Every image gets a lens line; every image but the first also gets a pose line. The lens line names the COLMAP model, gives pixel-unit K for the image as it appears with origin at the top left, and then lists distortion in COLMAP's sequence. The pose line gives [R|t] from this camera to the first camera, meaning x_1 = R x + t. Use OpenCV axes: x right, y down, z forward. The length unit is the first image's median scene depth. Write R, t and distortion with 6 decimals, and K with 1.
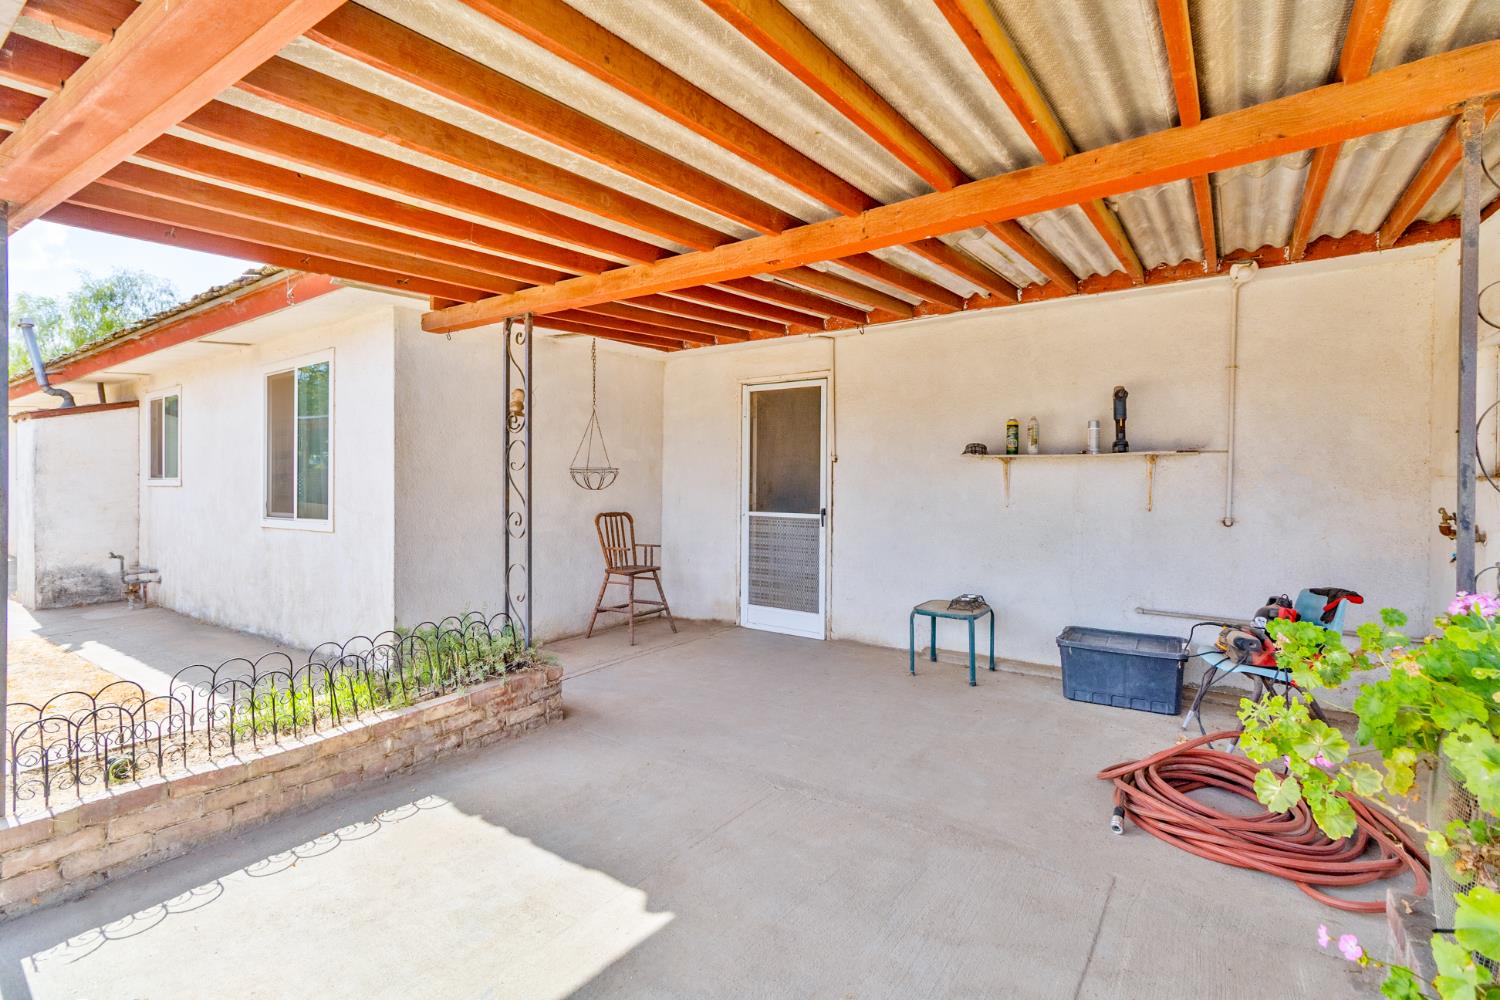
lens RADIAL K [[705.2, 0, 749.6], [0, 705.2, 490.5], [0, 0, 1]] dist [0.001732, 0.000661]
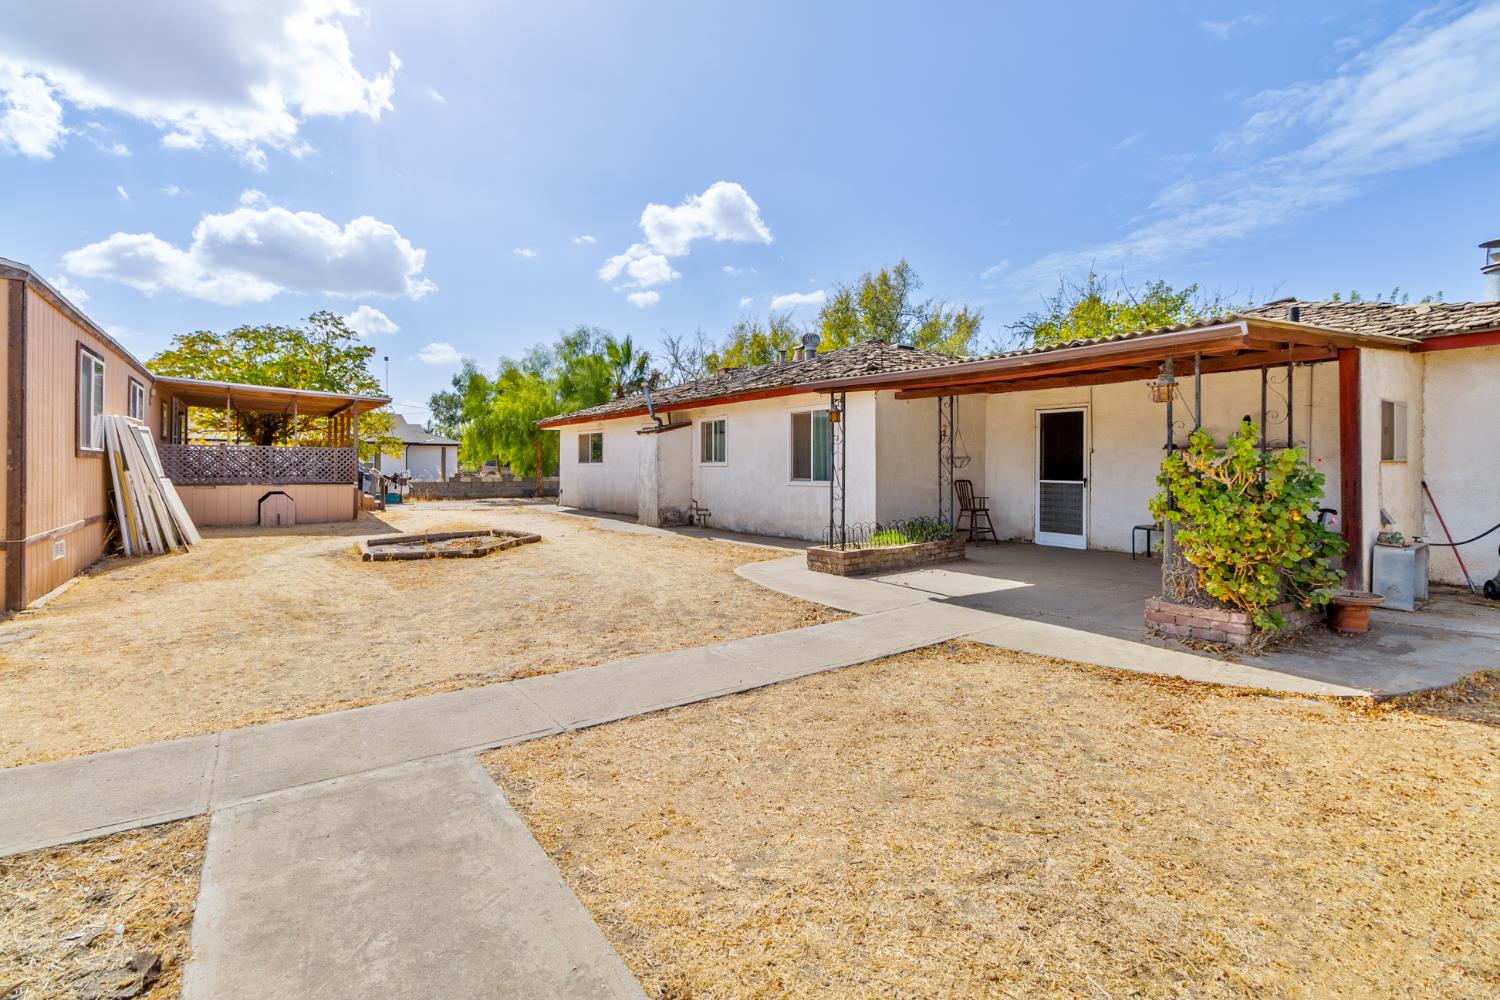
lens RADIAL K [[705.2, 0, 739.1], [0, 705.2, 465.3], [0, 0, 1]] dist [0.001732, 0.000661]
pose [[0.935339, -0.001109, -0.353751, -0.086189], [-0.002982, 0.999935, -0.011020, 0.015468], [0.353740, 0.011362, 0.935275, -1.006656]]
